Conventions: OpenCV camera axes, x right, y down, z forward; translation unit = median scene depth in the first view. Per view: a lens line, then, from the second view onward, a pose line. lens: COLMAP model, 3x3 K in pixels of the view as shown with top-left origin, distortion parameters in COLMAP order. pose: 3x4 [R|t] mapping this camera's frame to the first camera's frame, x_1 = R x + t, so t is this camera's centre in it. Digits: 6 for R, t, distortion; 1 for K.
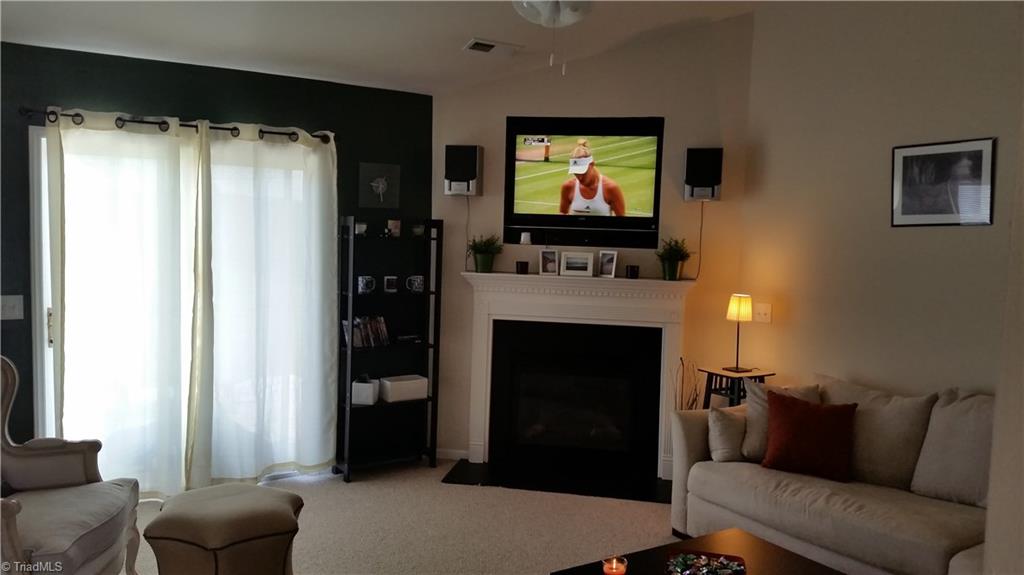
lens RADIAL K [[829.2, 0, 510.1], [0, 829.2, 285.5], [0, 0, 1]] dist [0.132889, -0.244573]
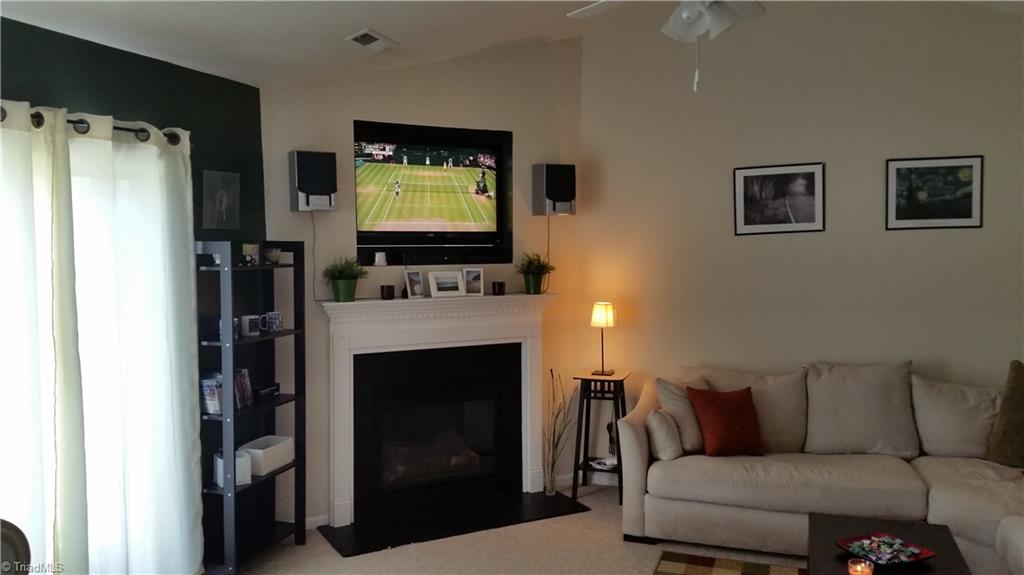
lens RADIAL K [[829.2, 0, 513.6], [0, 829.2, 285.9], [0, 0, 1]] dist [0.132889, -0.244573]
pose [[0.781868, -0.070116, 0.619489, -0.454218], [0.072183, 0.997154, 0.021757, -0.040049], [-0.619252, 0.027706, 0.784704, 0.233224]]
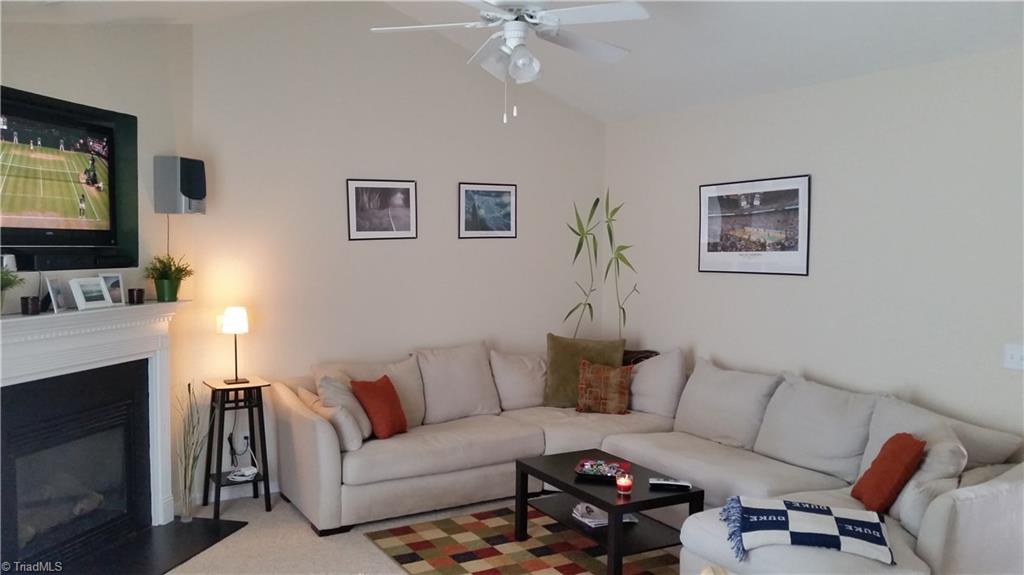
lens RADIAL K [[829.2, 0, 519.5], [0, 829.2, 287.7], [0, 0, 1]] dist [0.132889, -0.244573]
pose [[0.025469, -0.079482, 0.996511, -0.712068], [0.062296, 0.995023, 0.077772, -0.069140], [-0.997733, 0.060098, 0.030294, 0.605223]]
